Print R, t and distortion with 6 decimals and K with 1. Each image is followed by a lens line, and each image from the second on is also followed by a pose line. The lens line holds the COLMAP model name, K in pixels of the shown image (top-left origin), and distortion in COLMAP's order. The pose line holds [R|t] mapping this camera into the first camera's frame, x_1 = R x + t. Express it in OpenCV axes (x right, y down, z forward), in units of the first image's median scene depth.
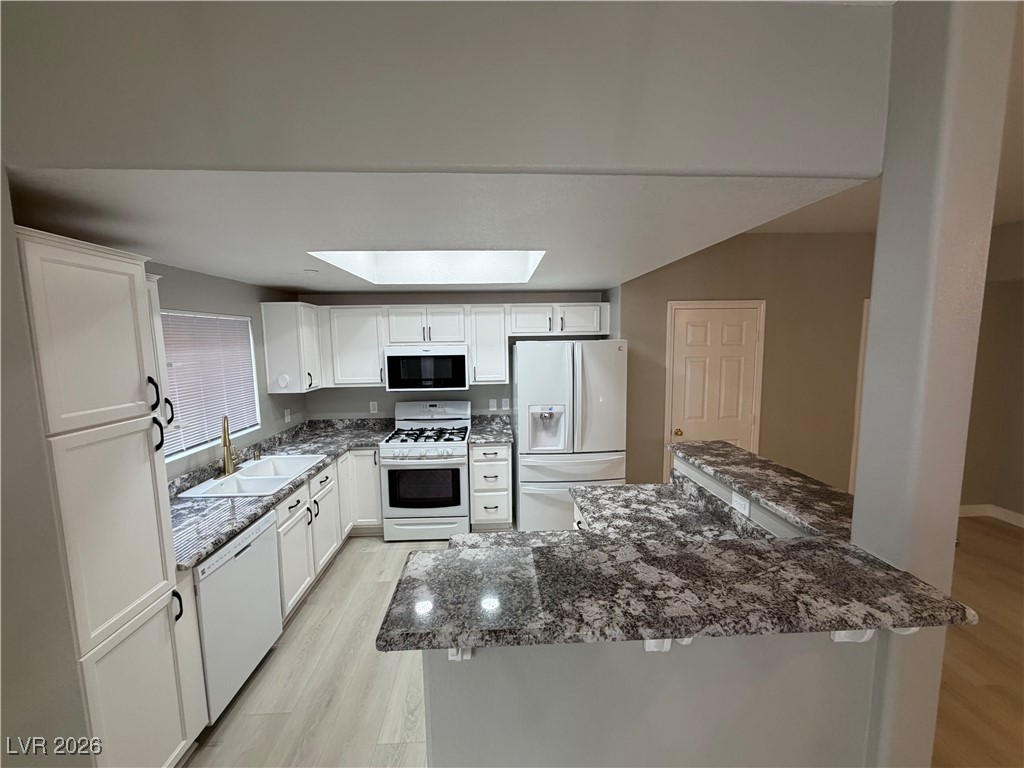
lens RADIAL K [[407.7, 0, 510.5], [0, 407.7, 386.0], [0, 0, 1]] dist [-0.000386, -0.000157]
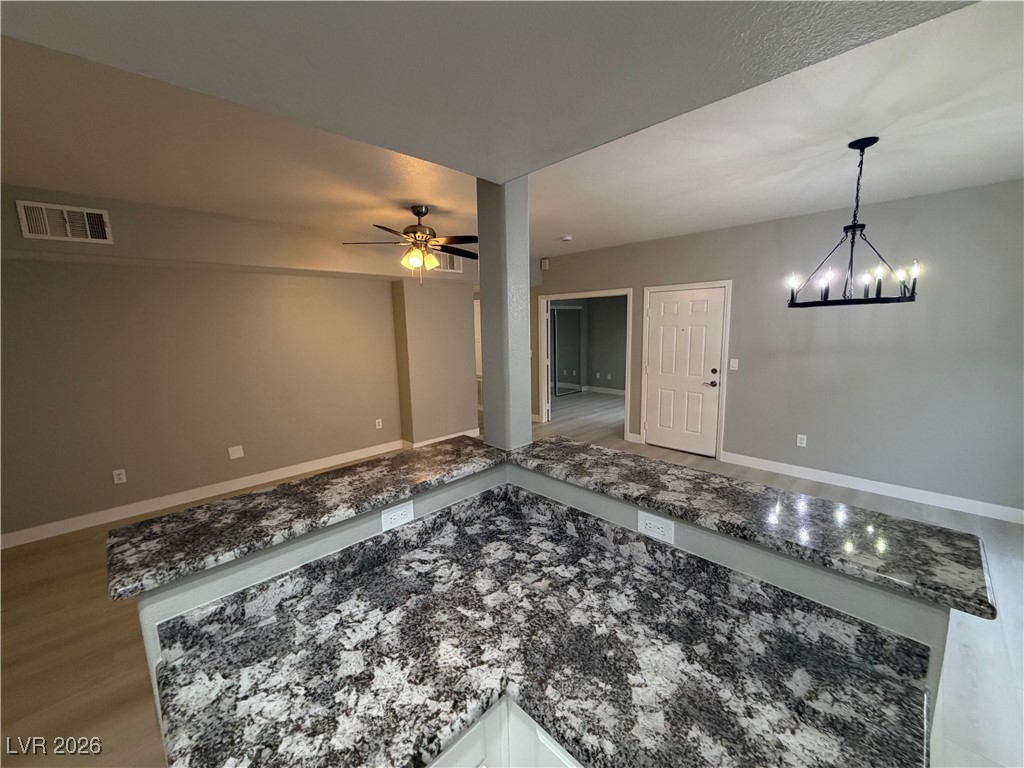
lens RADIAL K [[407.7, 0, 510.5], [0, 407.7, 386.0], [0, 0, 1]] dist [-0.000386, -0.000157]
pose [[-0.660909, -0.088981, 0.745172, -0.115685], [0.116277, 0.968814, 0.218814, -0.082572], [-0.741403, 0.231263, -0.629951, 1.108280]]
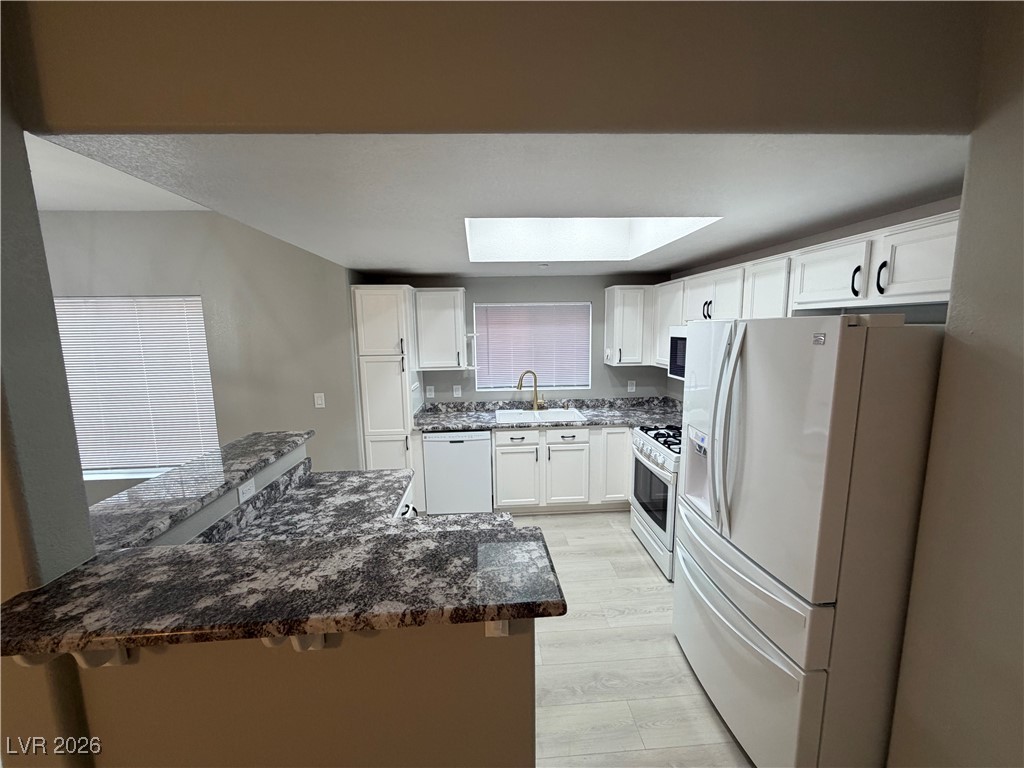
lens RADIAL K [[407.7, 0, 510.5], [0, 407.7, 386.0], [0, 0, 1]] dist [-0.000386, -0.000157]
pose [[0.019740, 0.156891, -0.987419, 1.016915], [-0.098953, 0.983069, 0.154222, -0.124559], [0.994896, 0.094664, 0.034930, 1.114623]]
